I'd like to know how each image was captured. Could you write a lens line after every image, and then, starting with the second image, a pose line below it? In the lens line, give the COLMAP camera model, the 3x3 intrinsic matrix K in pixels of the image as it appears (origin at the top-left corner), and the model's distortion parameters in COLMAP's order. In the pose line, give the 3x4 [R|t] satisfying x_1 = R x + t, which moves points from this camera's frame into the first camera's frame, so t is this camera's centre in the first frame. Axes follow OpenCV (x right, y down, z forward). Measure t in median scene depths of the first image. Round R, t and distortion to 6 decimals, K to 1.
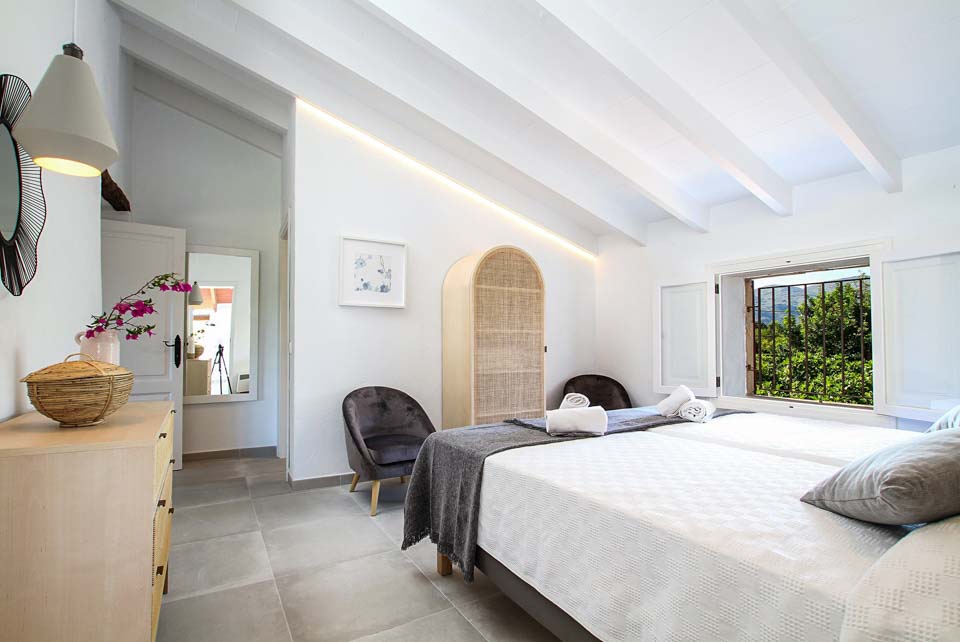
lens RADIAL K [[456.3, 0, 480.4], [0, 456.3, 329.7], [0, 0, 1]] dist [-0.037108, 0.000152]
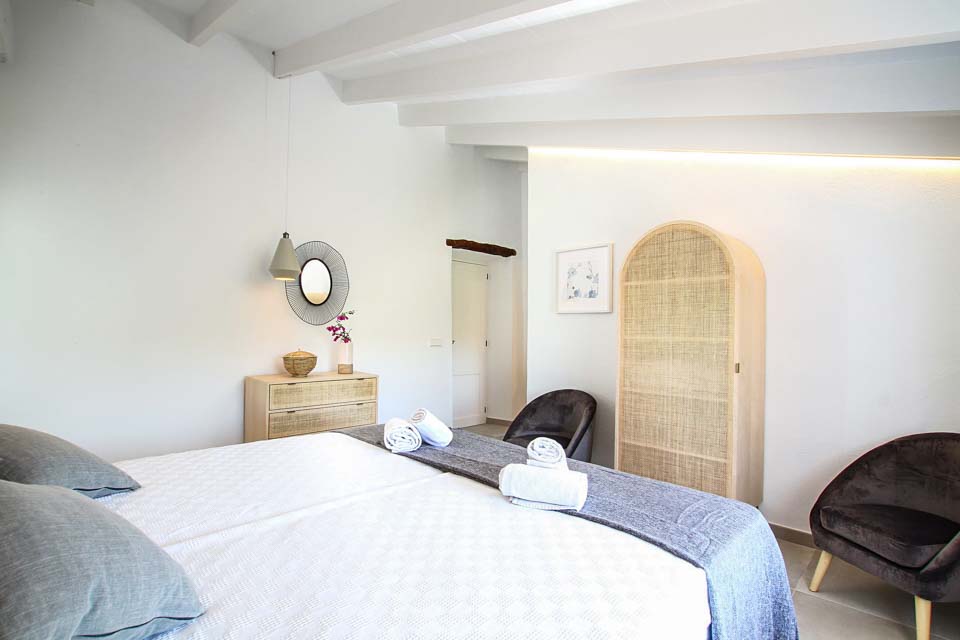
lens RADIAL K [[456.3, 0, 480.4], [0, 456.3, 328.7], [0, 0, 1]] dist [-0.037108, 0.000152]
pose [[0.215407, -0.003133, -0.976519, 0.712644], [0.012989, 0.999916, -0.000343, -0.017181], [0.976438, -0.012610, 0.215429, 0.550136]]
